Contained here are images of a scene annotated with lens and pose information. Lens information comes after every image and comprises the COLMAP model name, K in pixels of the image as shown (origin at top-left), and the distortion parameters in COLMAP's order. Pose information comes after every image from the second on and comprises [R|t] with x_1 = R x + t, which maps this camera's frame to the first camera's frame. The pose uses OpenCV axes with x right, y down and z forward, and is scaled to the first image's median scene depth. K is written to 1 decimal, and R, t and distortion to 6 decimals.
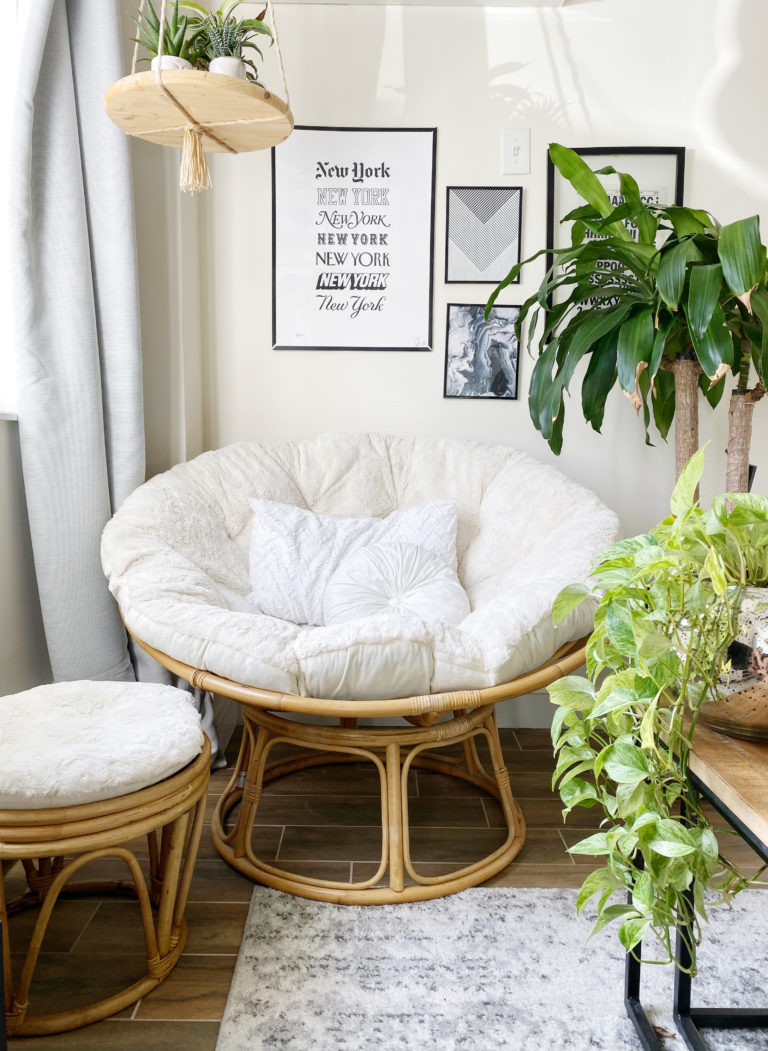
lens RADIAL K [[800.6, 0, 384.0], [0, 800.6, 525.5], [0, 0, 1]] dist [0.118412, -0.244150]
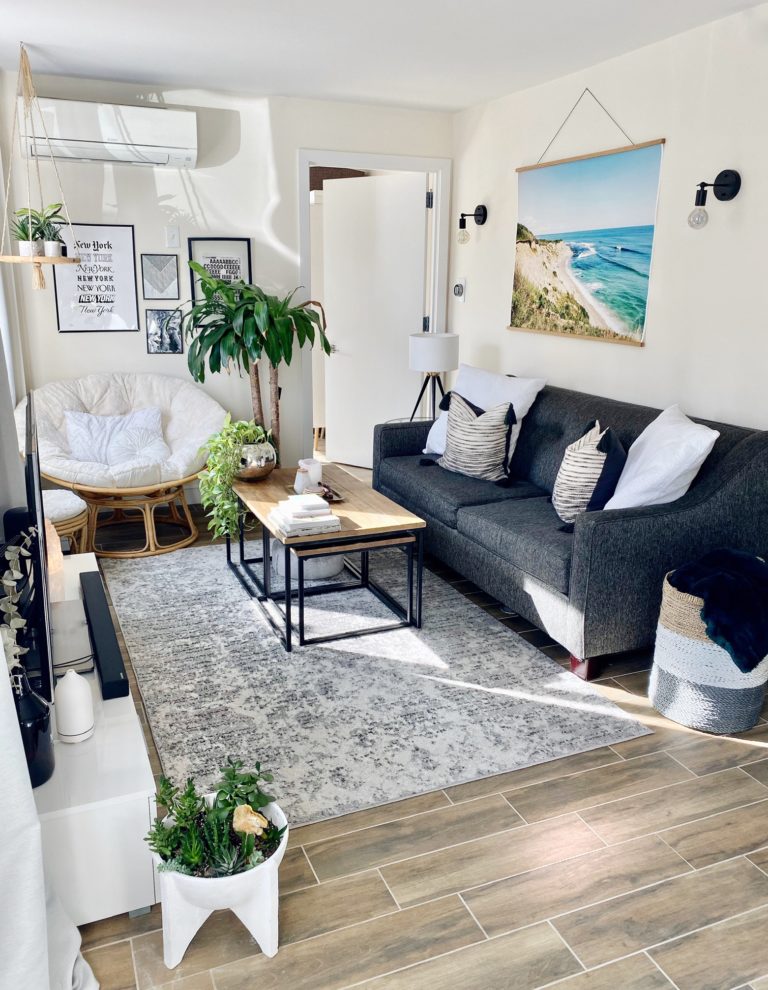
lens RADIAL K [[810.3, 0, 384.0], [0, 810.3, 495.0], [0, 0, 1]] dist [0.111492, -0.341357]
pose [[0.926265, -0.096641, 0.364271, -0.184175], [0.032938, 0.983623, 0.177202, -0.169015], [-0.375430, -0.152137, 0.914279, -1.368466]]
